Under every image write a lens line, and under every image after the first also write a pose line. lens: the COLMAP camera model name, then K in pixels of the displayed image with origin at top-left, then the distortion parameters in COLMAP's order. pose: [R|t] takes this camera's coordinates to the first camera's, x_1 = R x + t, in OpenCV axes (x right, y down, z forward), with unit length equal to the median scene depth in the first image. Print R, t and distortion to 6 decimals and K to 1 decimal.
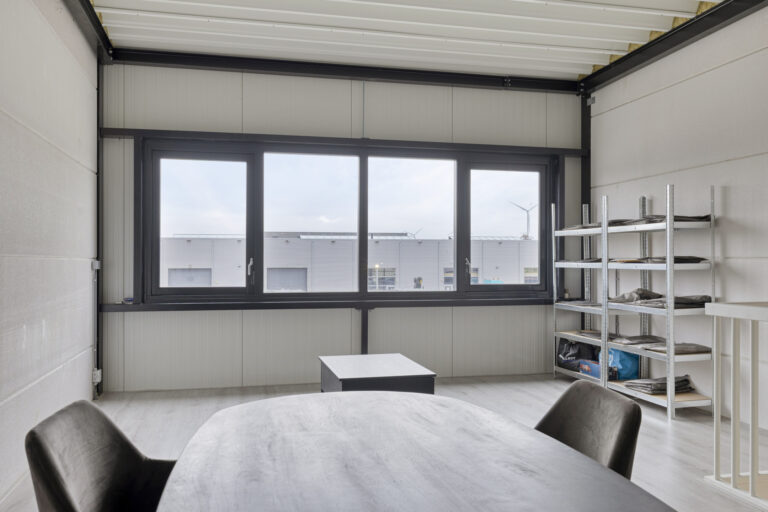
lens RADIAL K [[643.5, 0, 384.0], [0, 643.5, 256.0], [0, 0, 1]] dist [-0.011874, -0.004051]
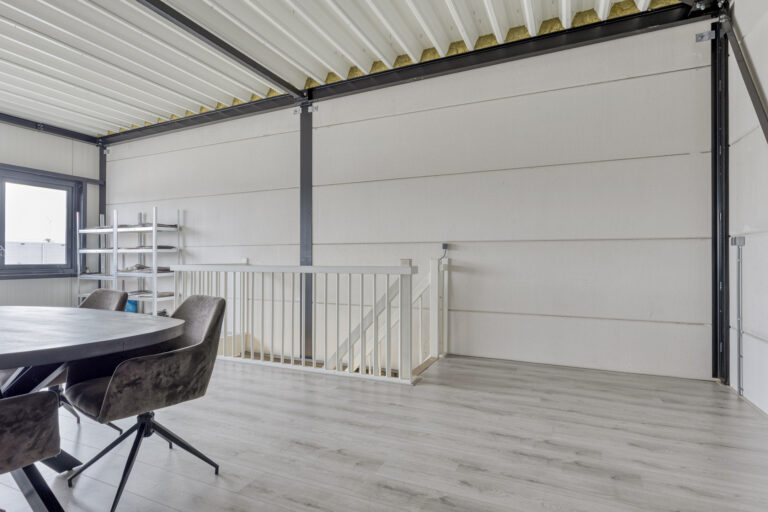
lens RADIAL K [[401.6, 0, 384.0], [0, 401.6, 256.0], [0, 0, 1]] dist [0.004082, 0.000751]
pose [[0.610186, 0.005098, 0.792242, -0.064326], [-0.005136, 0.999984, -0.002478, 0.026849], [-0.792241, -0.002557, 0.610203, -0.208235]]
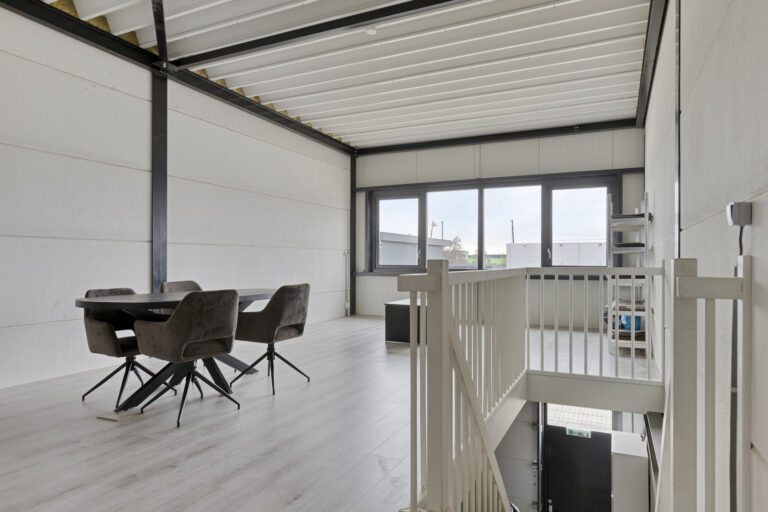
lens RADIAL K [[484.6, 0, 384.0], [0, 484.6, 256.0], [0, 0, 1]] dist [0.000599, 0.000400]
pose [[0.776455, -0.006614, -0.630138, 0.596129], [0.004378, 0.999977, -0.005102, 0.028713], [0.630157, 0.001203, 0.776467, -0.158914]]
